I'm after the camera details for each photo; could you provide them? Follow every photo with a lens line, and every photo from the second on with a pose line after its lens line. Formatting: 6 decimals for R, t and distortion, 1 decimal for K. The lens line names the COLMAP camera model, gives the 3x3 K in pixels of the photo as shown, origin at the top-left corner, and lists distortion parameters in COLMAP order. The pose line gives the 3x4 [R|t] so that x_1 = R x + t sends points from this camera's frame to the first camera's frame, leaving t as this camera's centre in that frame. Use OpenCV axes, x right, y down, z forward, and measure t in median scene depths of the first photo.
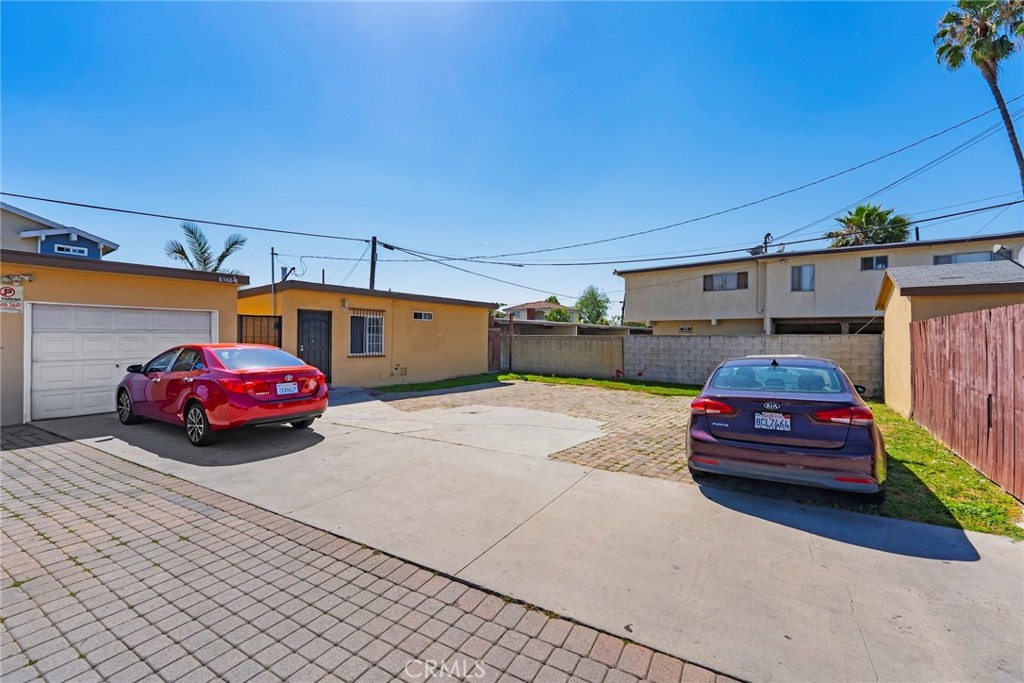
lens RADIAL K [[439.2, 0, 519.9], [0, 439.2, 336.2], [0, 0, 1]] dist [0.000488, -0.000025]
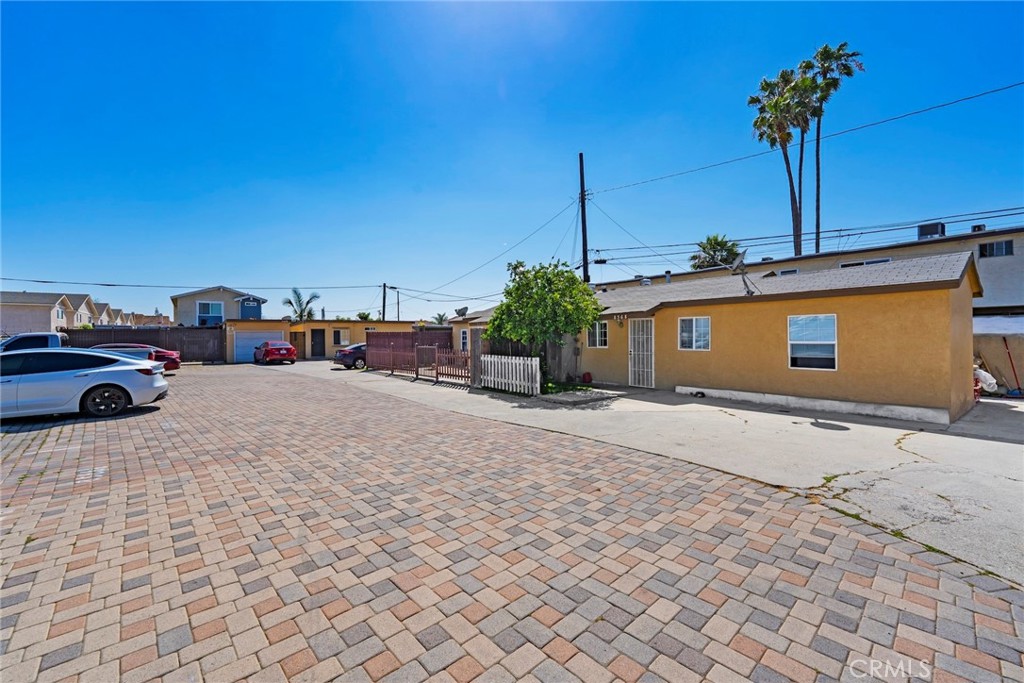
lens RADIAL K [[439.2, 0, 519.9], [0, 439.2, 336.2], [0, 0, 1]] dist [0.000488, -0.000025]
pose [[0.960665, -0.021159, -0.276903, 1.568300], [0.021911, 0.999760, -0.000378, 0.013312], [0.276845, -0.005704, 0.960898, -1.337514]]
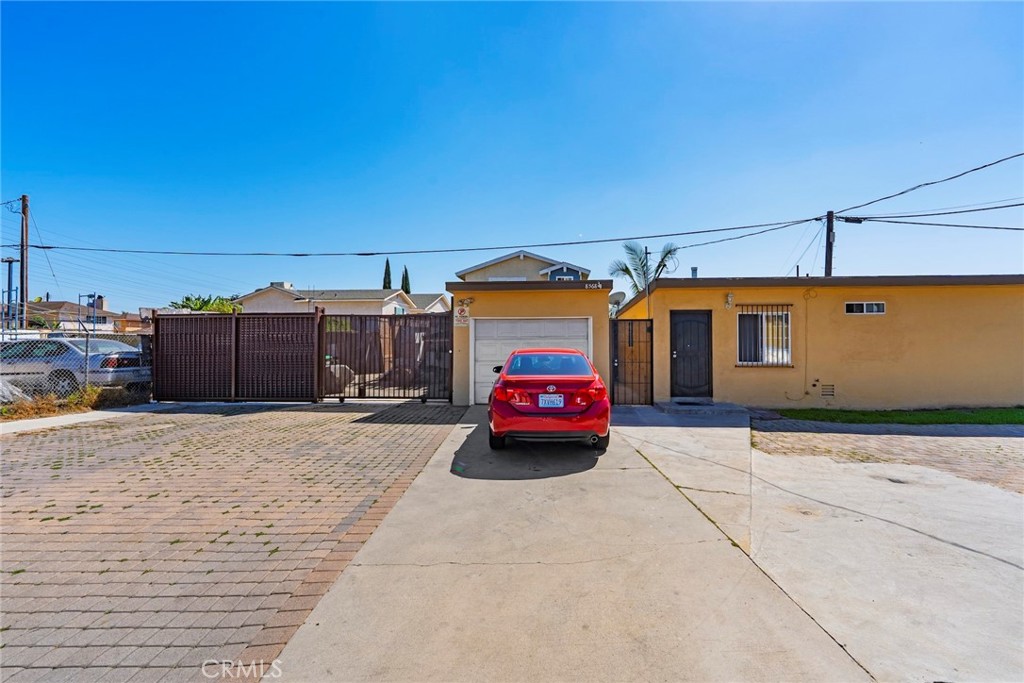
lens RADIAL K [[439.2, 0, 519.9], [0, 439.2, 336.2], [0, 0, 1]] dist [0.000488, -0.000025]
pose [[0.513697, -0.020179, -0.857734, 0.102494], [0.009355, 0.999796, -0.017919, 0.004118], [0.857921, 0.001181, 0.513781, 0.288549]]
